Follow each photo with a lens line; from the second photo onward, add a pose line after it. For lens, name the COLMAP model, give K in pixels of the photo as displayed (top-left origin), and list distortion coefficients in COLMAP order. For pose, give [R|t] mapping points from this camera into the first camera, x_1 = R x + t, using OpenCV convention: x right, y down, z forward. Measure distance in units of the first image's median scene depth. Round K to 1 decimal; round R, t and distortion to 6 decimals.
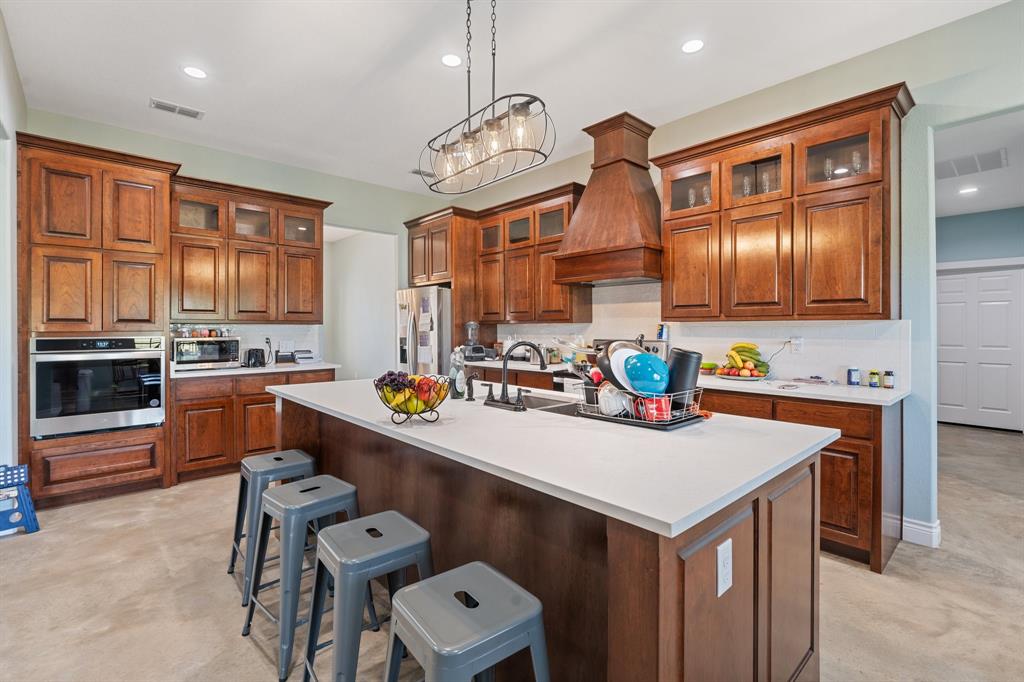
lens RADIAL K [[467.7, 0, 512.3], [0, 467.7, 326.2], [0, 0, 1]] dist [-0.001639, -0.000233]
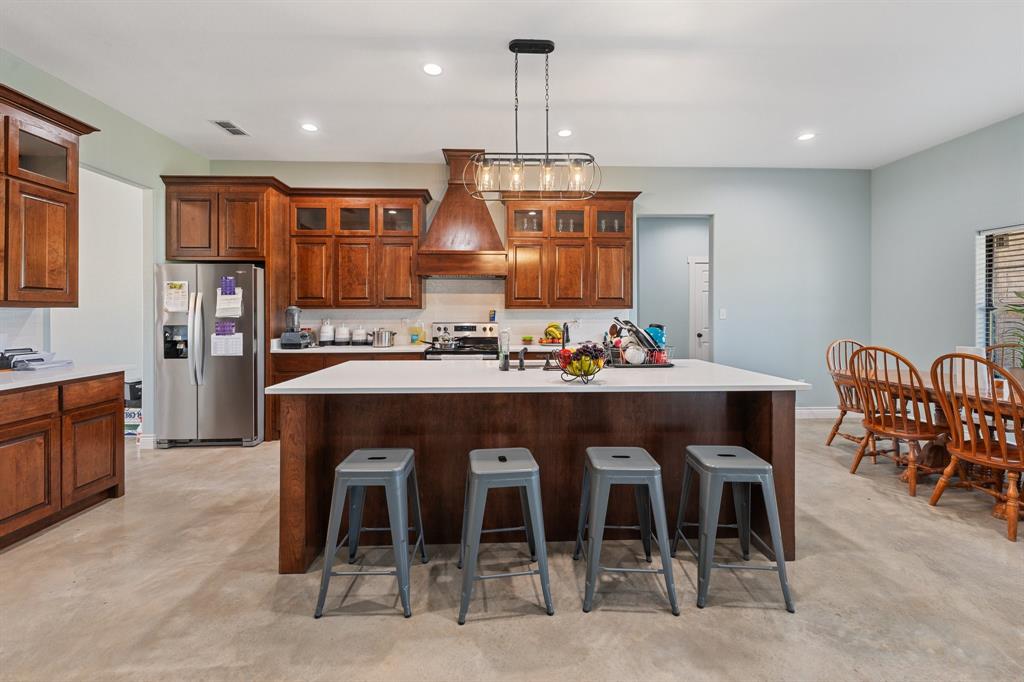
lens RADIAL K [[423.0, 0, 510.7], [0, 423.0, 310.8], [0, 0, 1]] dist [0.000438, 0.000129]
pose [[0.634466, 0.007045, 0.772919, -0.543464], [-0.001534, 0.999968, -0.007856, 0.005117], [-0.772949, 0.003799, 0.634456, 0.161066]]
